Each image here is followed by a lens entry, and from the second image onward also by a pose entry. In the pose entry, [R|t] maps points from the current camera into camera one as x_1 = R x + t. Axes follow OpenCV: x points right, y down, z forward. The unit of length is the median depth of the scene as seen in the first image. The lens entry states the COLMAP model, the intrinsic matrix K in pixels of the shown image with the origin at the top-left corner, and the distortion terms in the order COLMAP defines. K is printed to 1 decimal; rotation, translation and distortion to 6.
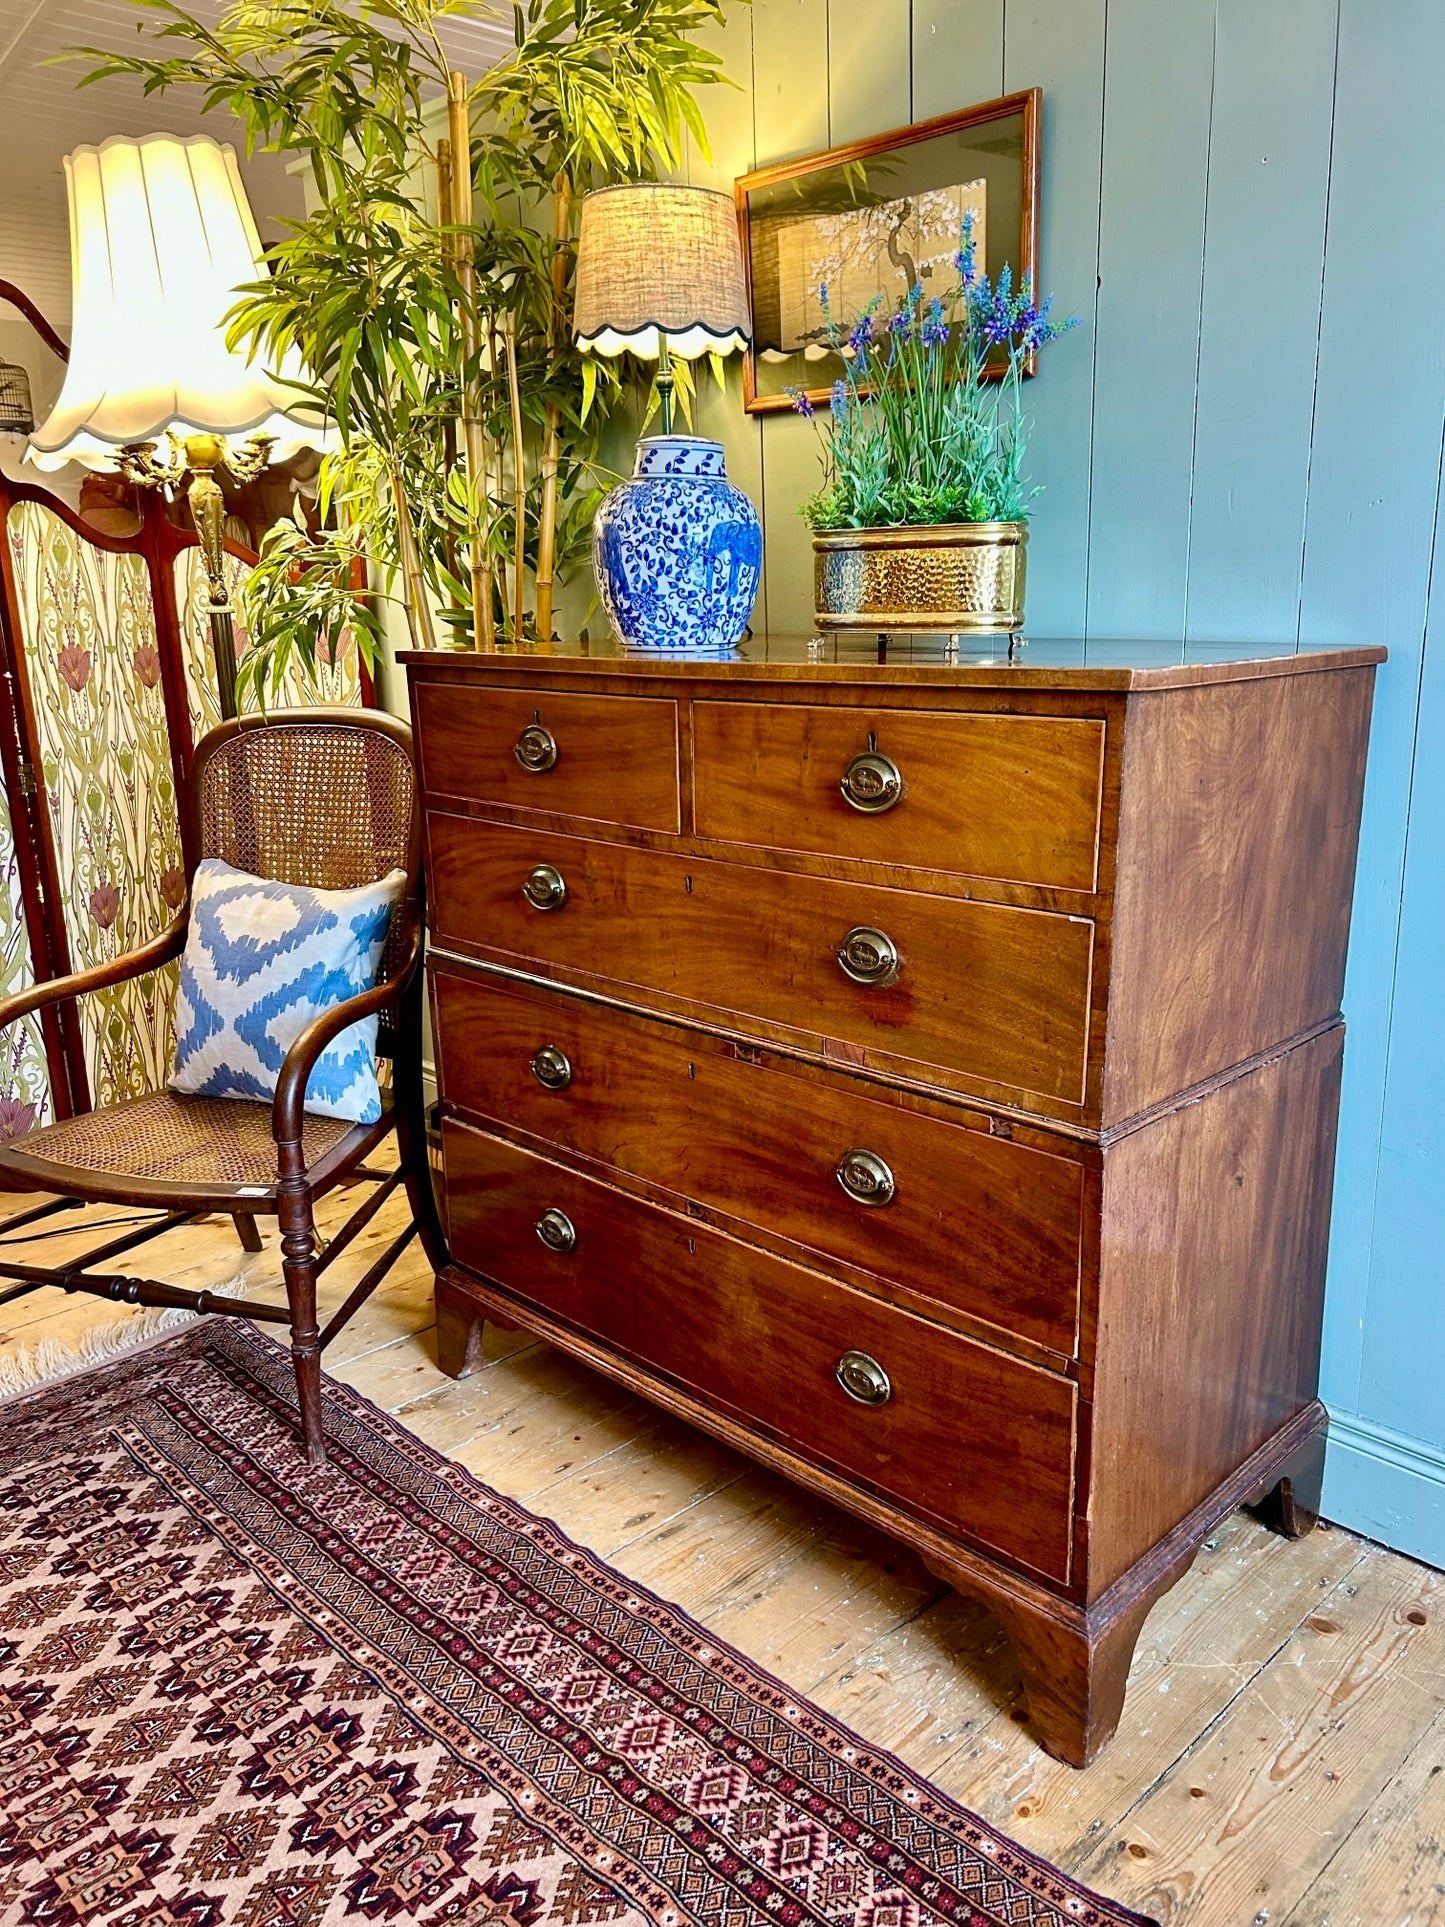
lens RADIAL K [[1461.2, 0, 721.4], [0, 1461.2, 982.4], [0, 0, 1]] dist [0.045249, -0.063172]
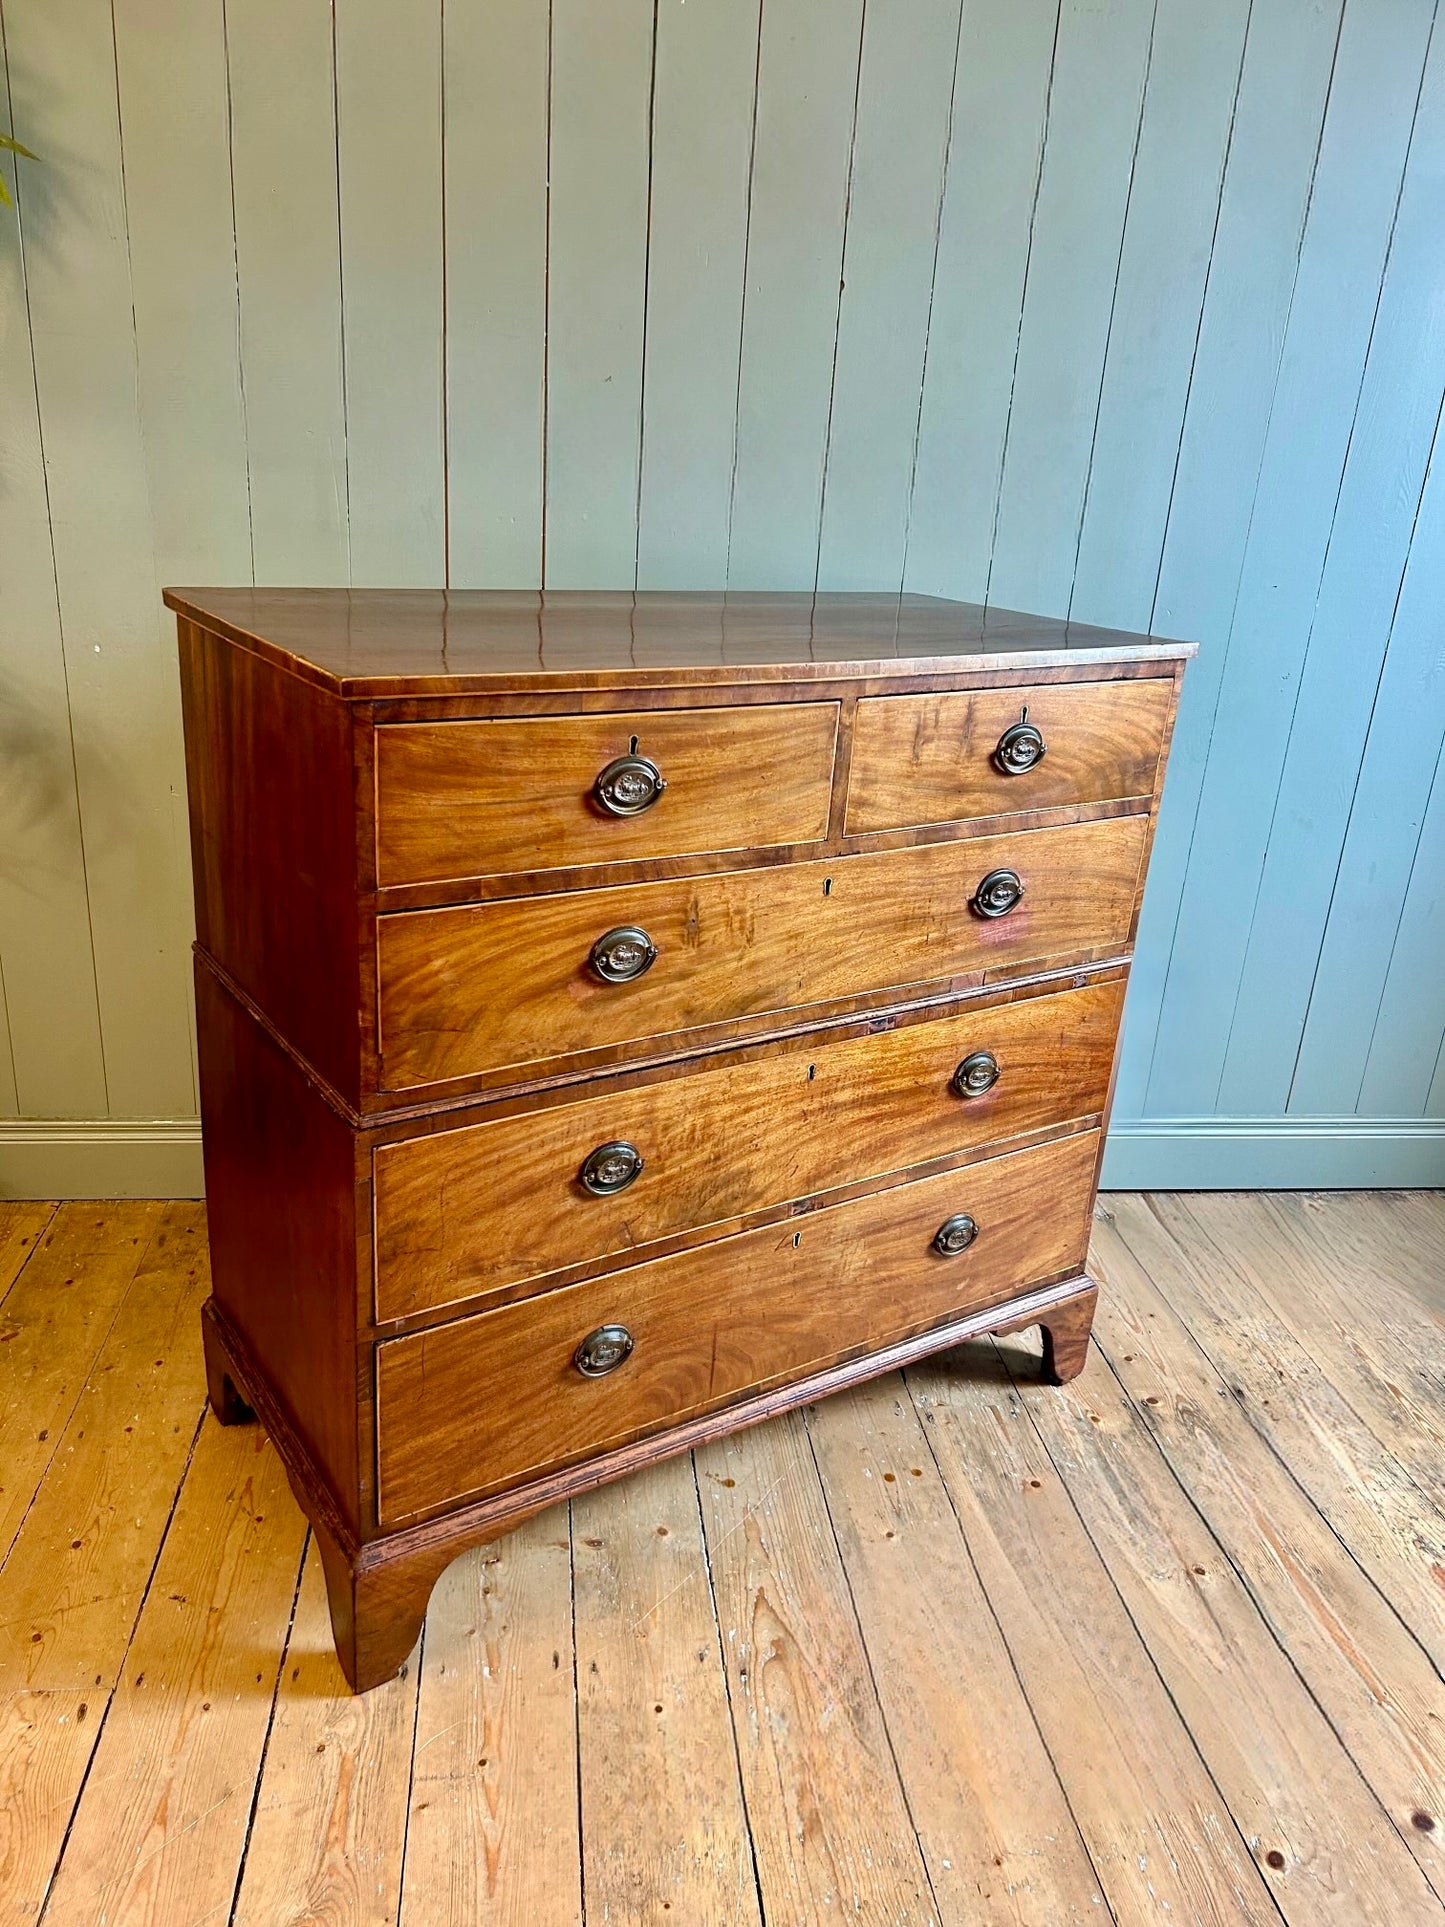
lens RADIAL K [[1461.2, 0, 747.7], [0, 1461.2, 985.1], [0, 0, 1]] dist [0.045249, -0.063172]
pose [[0.165320, -0.332521, 0.928493, -0.891107], [0.185139, 0.935174, 0.301950, -0.289660], [-0.968707, 0.121982, 0.216166, 0.795804]]
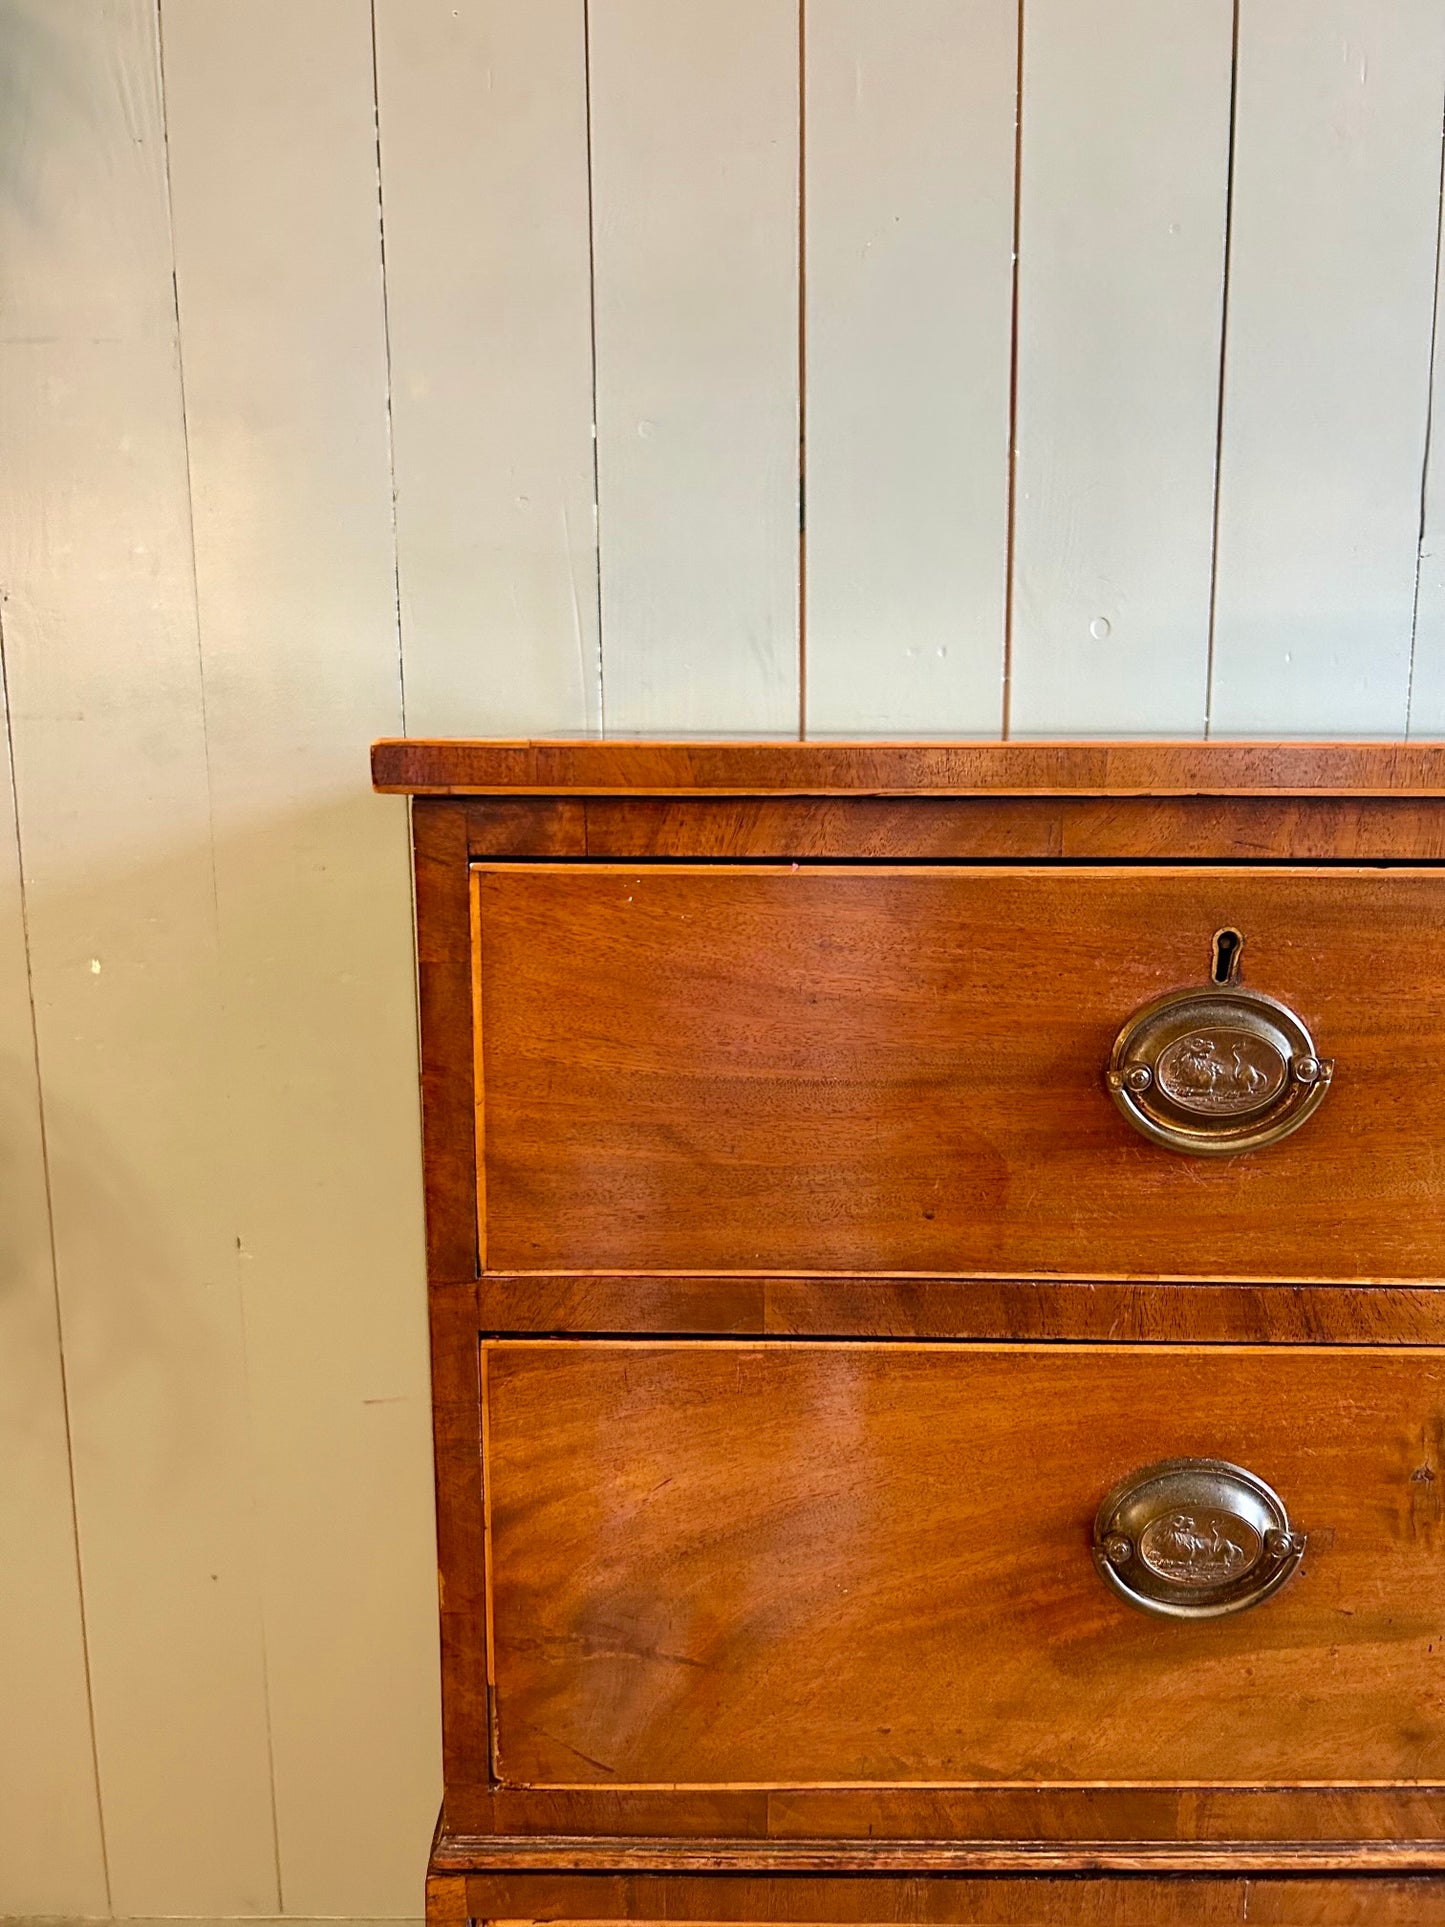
lens RADIAL K [[1461.2, 0, 719.4], [0, 1461.2, 947.8], [0, 0, 1]] dist [0.045249, -0.063172]
pose [[0.710679, -0.087392, 0.698067, -0.393567], [0.175676, 0.982865, -0.055804, -0.187109], [-0.681229, 0.162293, 0.713855, 0.873973]]
